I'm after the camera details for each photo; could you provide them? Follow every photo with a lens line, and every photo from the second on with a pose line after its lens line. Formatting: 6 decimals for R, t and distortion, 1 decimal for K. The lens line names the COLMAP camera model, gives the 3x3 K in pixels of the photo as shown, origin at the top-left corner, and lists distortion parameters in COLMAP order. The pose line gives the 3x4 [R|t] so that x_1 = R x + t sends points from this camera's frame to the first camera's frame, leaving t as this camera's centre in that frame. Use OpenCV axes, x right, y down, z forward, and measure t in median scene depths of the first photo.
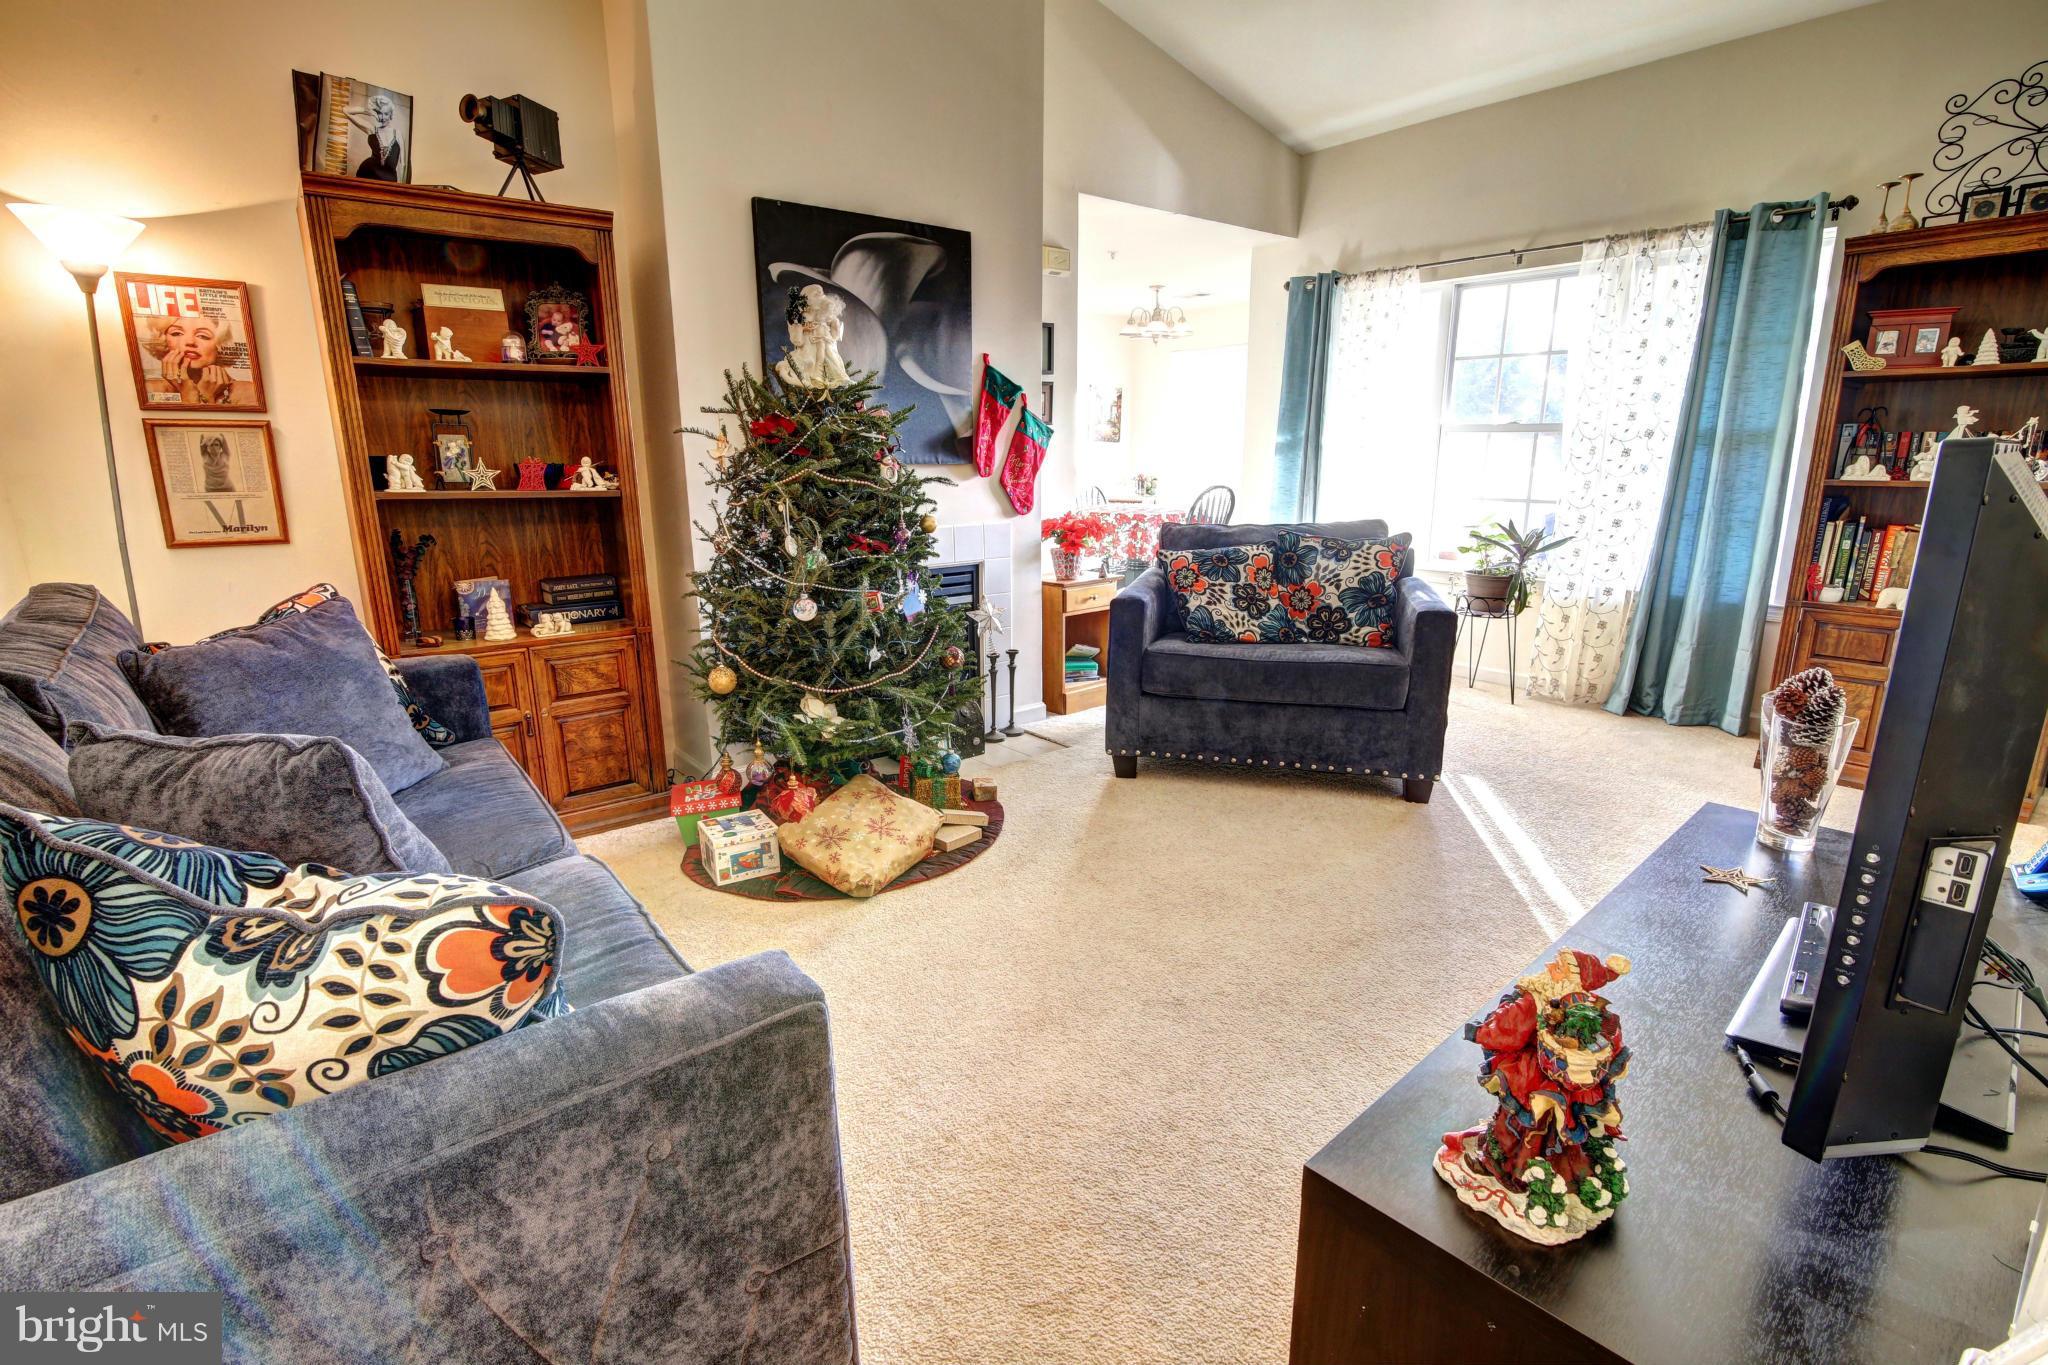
lens RADIAL K [[937.0, 0, 1024.0], [0, 937.0, 682.5], [0, 0, 1]] dist [-0.019592, 0.000884]
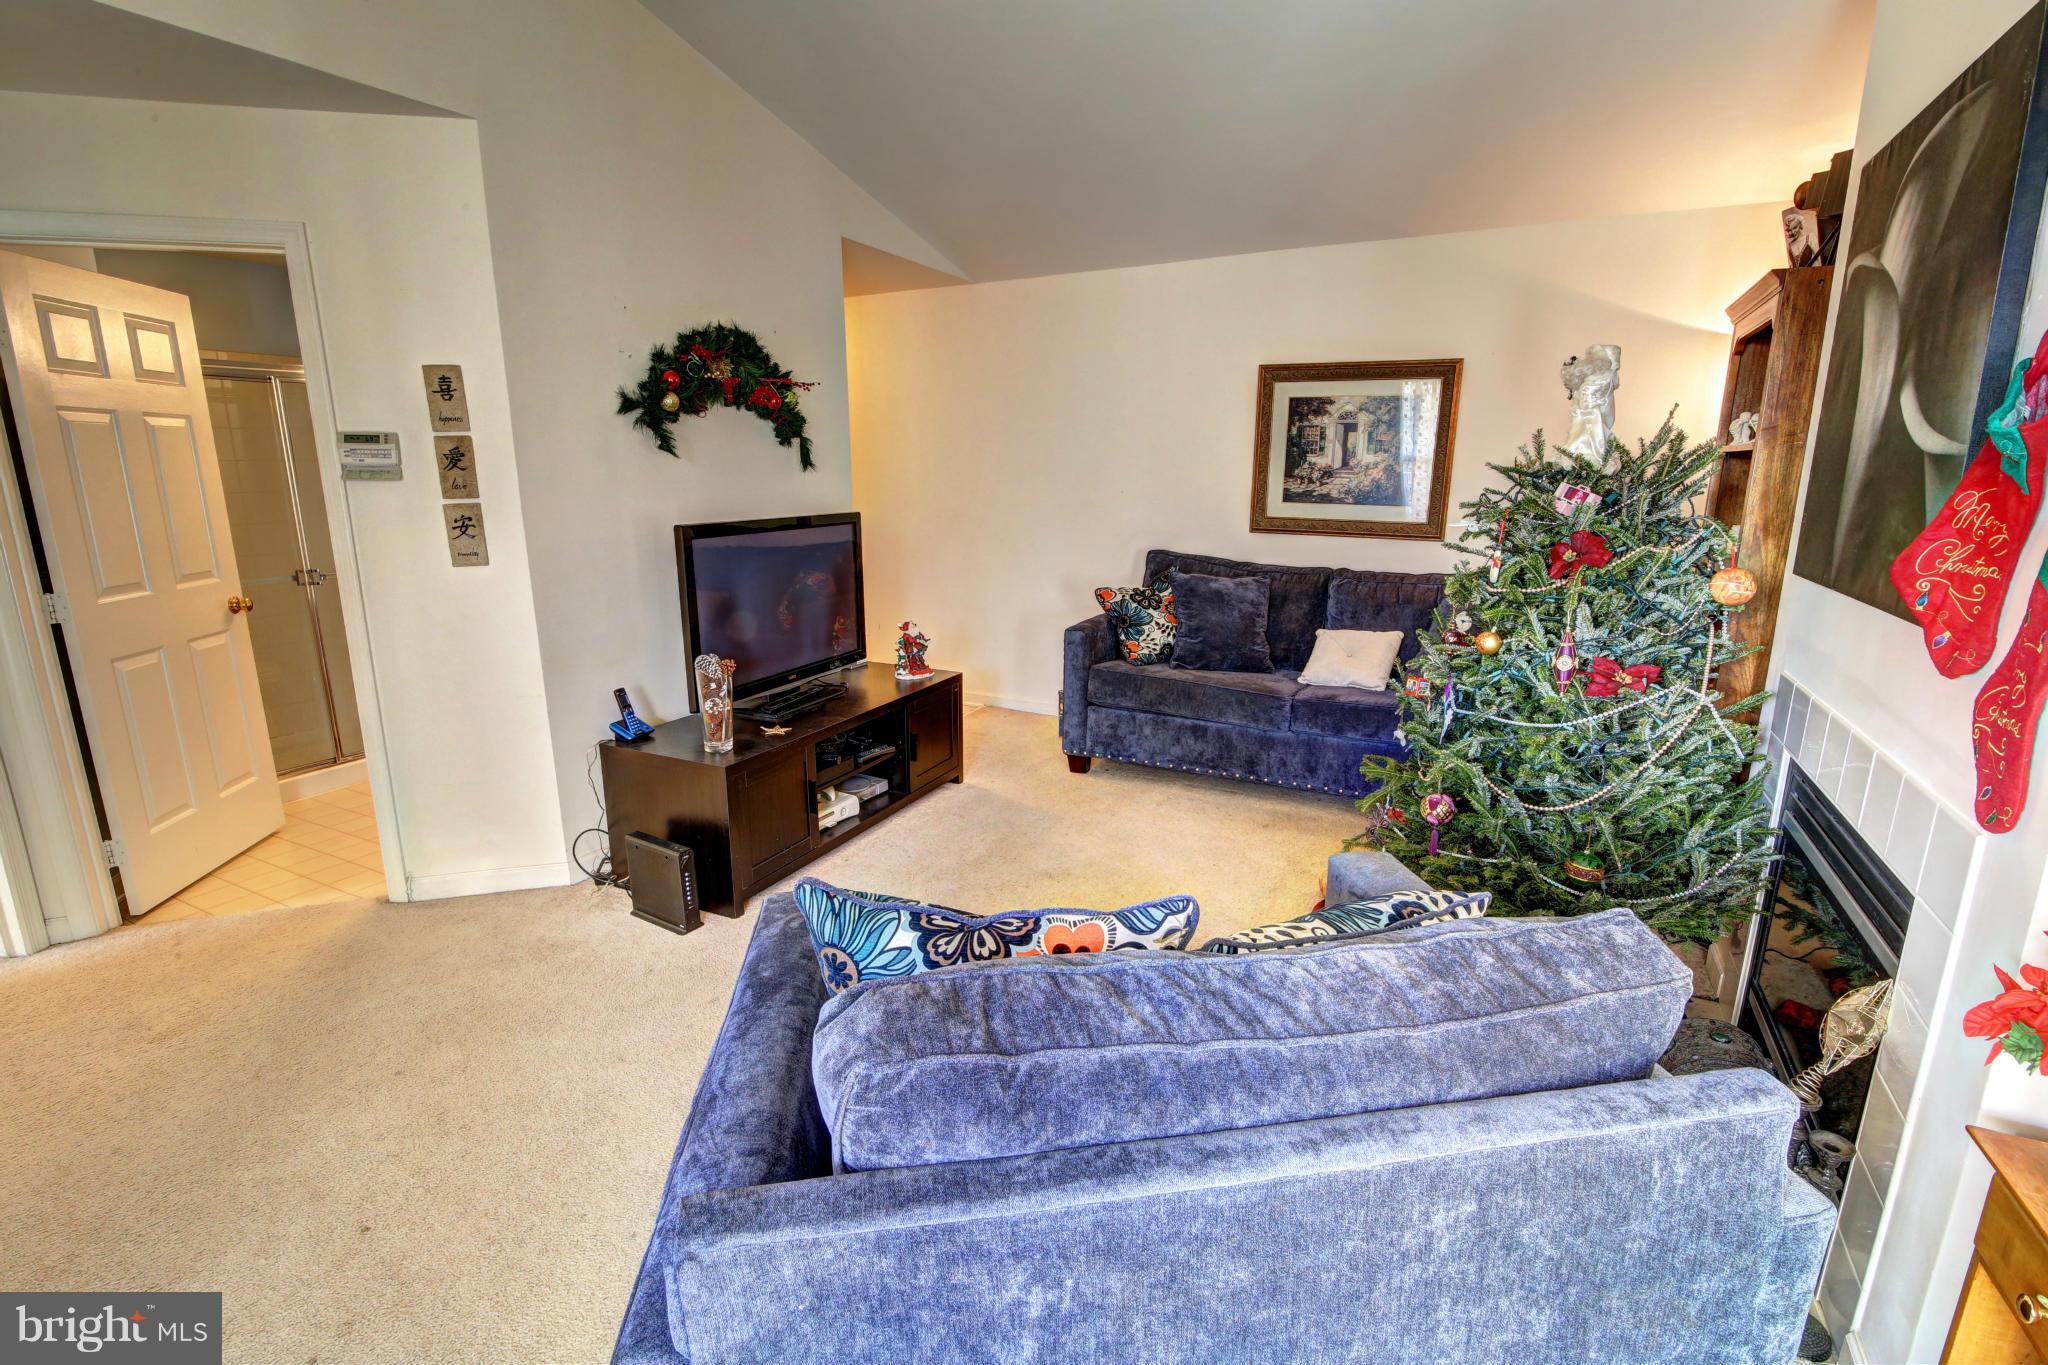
lens RADIAL K [[937.0, 0, 1024.0], [0, 937.0, 682.5], [0, 0, 1]] dist [-0.019592, 0.000884]
pose [[-0.926255, 0.088015, -0.366476, 0.448926], [-0.090544, 0.891912, 0.443052, -0.373902], [0.365859, 0.443562, -0.818169, 1.273650]]
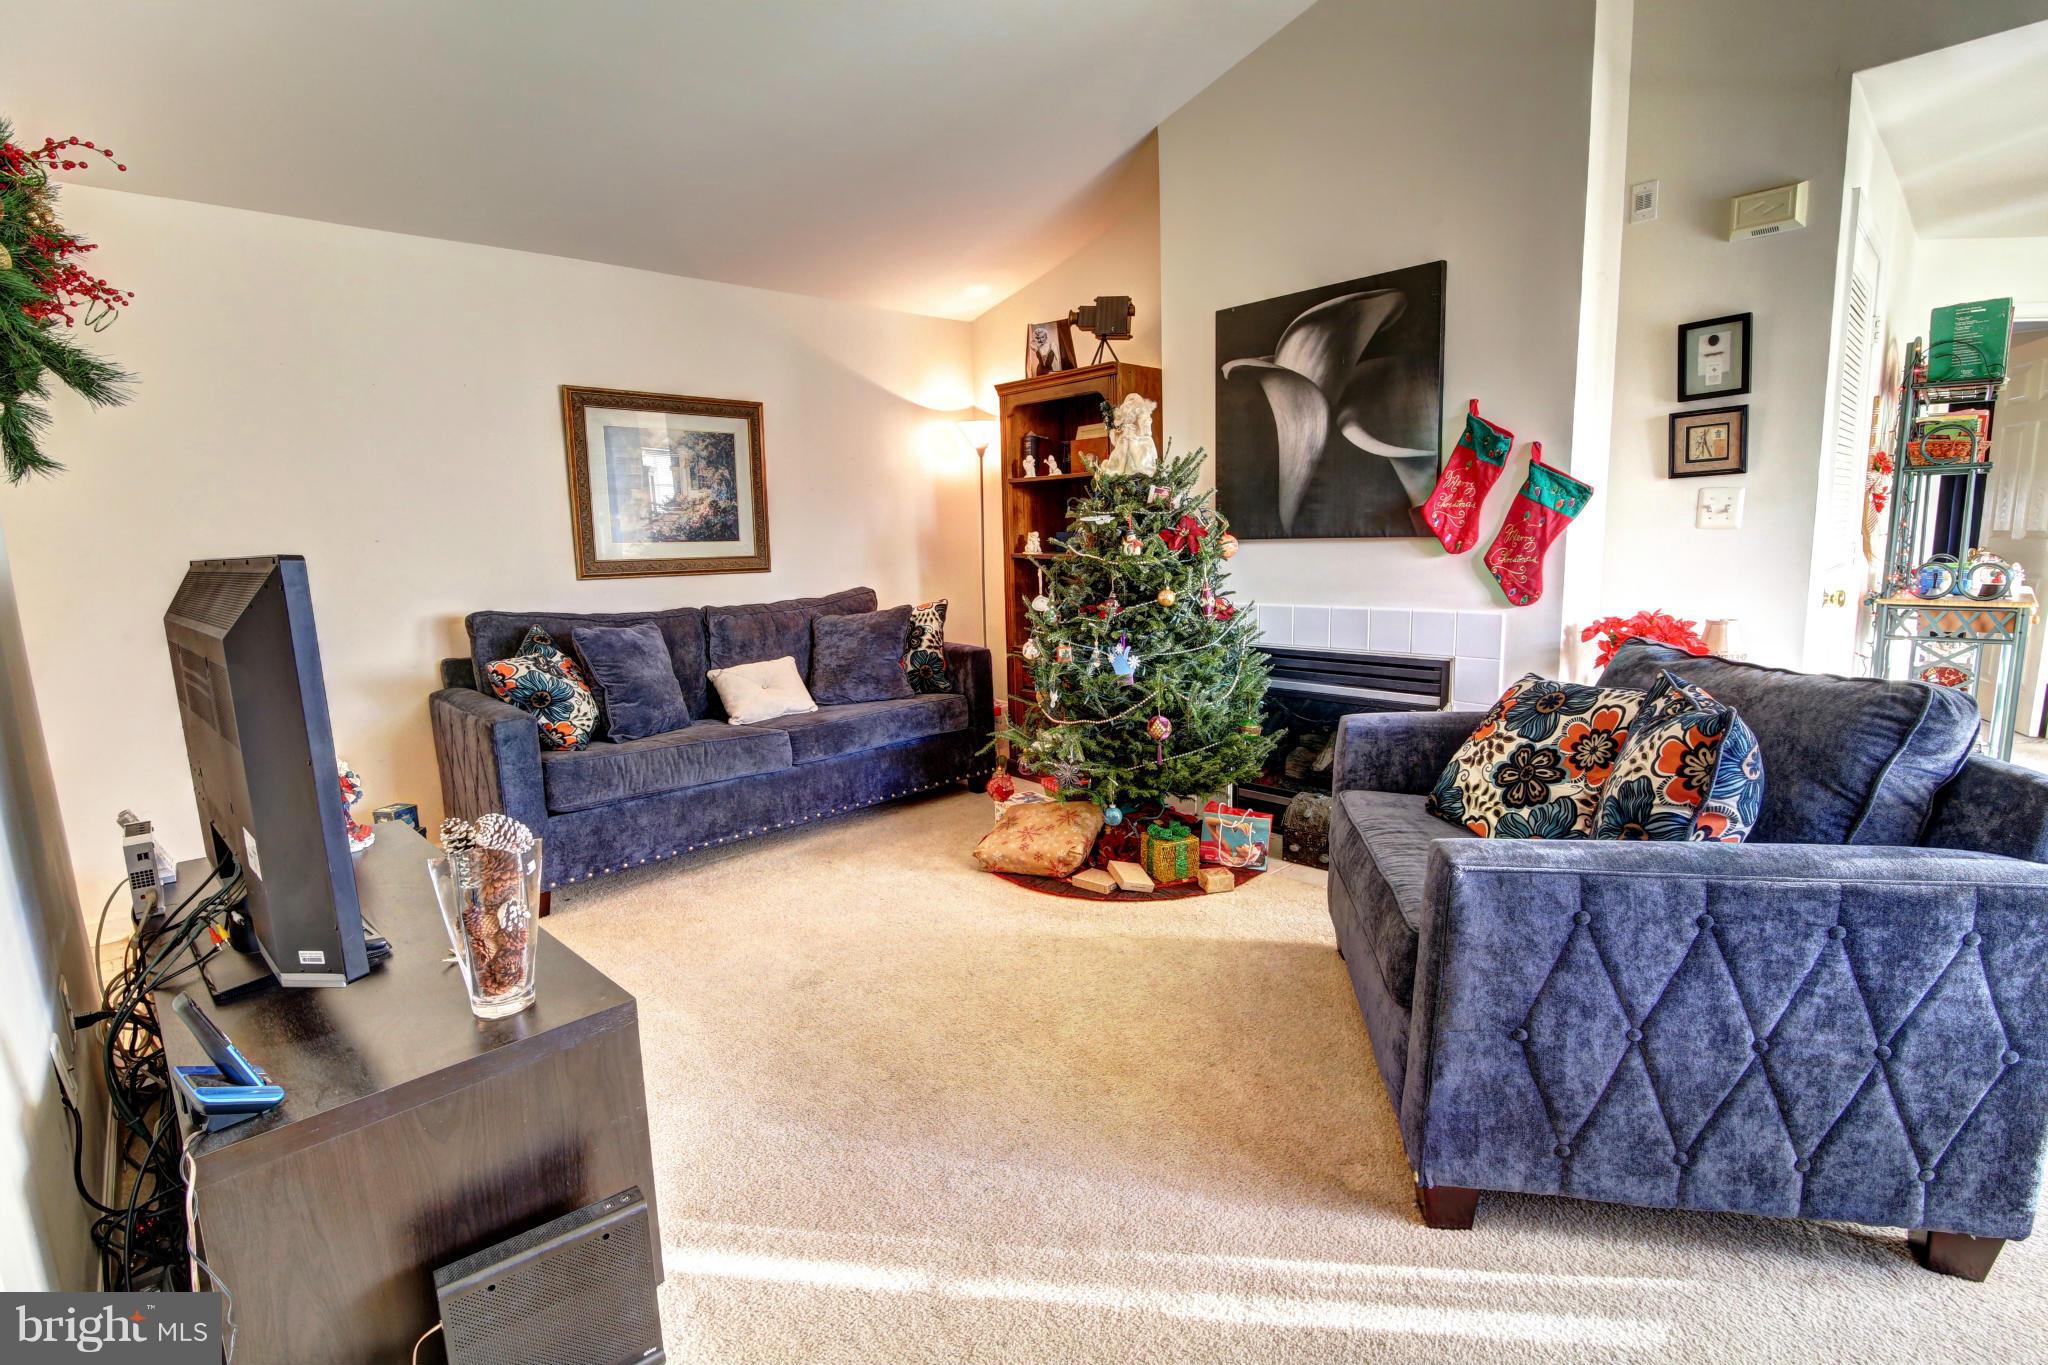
lens RADIAL K [[937.0, 0, 1024.0], [0, 937.0, 682.5], [0, 0, 1]] dist [-0.019592, 0.000884]
pose [[0.070913, 0.153939, -0.985533, 0.798729], [-0.218543, 0.966412, 0.135227, -0.155451], [0.973247, 0.205792, 0.102173, 0.644898]]
